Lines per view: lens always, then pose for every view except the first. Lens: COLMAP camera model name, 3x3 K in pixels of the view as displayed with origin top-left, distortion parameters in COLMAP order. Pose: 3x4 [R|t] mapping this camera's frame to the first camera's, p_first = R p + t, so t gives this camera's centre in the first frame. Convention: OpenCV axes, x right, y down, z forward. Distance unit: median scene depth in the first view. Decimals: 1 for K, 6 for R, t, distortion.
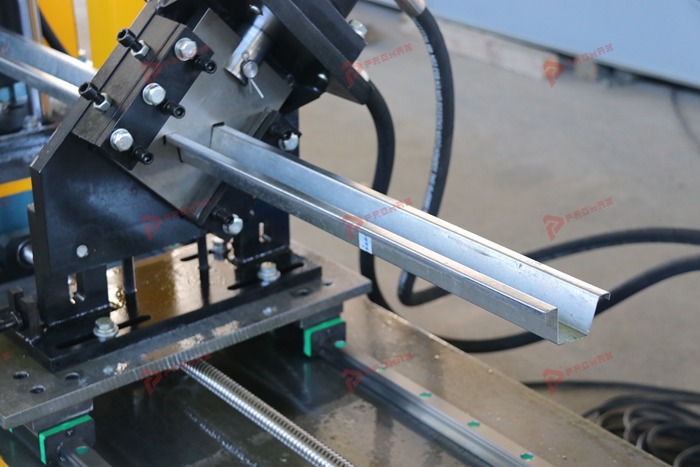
lens RADIAL K [[1196.9, 0, 350.0], [0, 1196.9, 233.5], [0, 0, 1]] dist [0.197977, 0.015093]
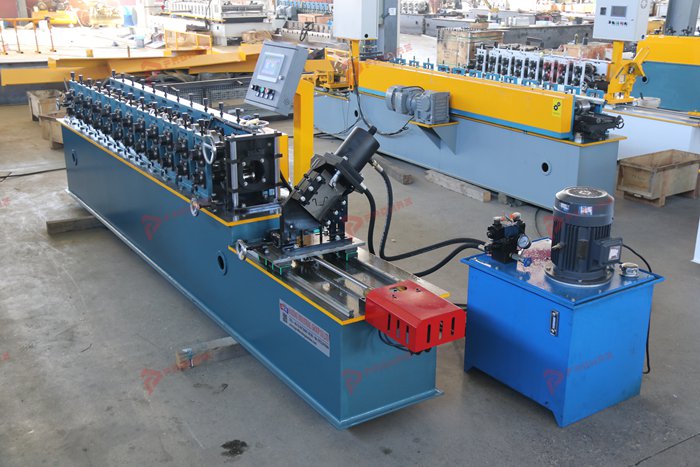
lens RADIAL K [[804.2, 0, 350.0], [0, 804.2, 233.5], [0, 0, 1]] dist [-0.143486, 0.757242]
pose [[0.992928, 0.040899, -0.111448, 0.259456], [-0.051642, 0.994110, -0.095277, 0.266056], [0.106895, 0.100358, 0.989192, -1.550490]]
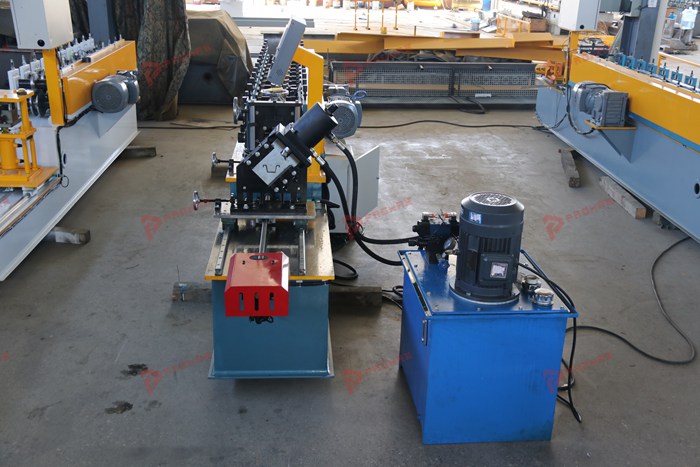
lens RADIAL K [[784.1, 0, 350.0], [0, 784.1, 233.5], [0, 0, 1]] dist [-0.076805, 0.345866]
pose [[0.810432, 0.220486, -0.542757, 1.540195], [-0.262658, 0.964889, -0.000225, 0.069502], [0.523651, 0.142741, 0.839890, -1.074291]]
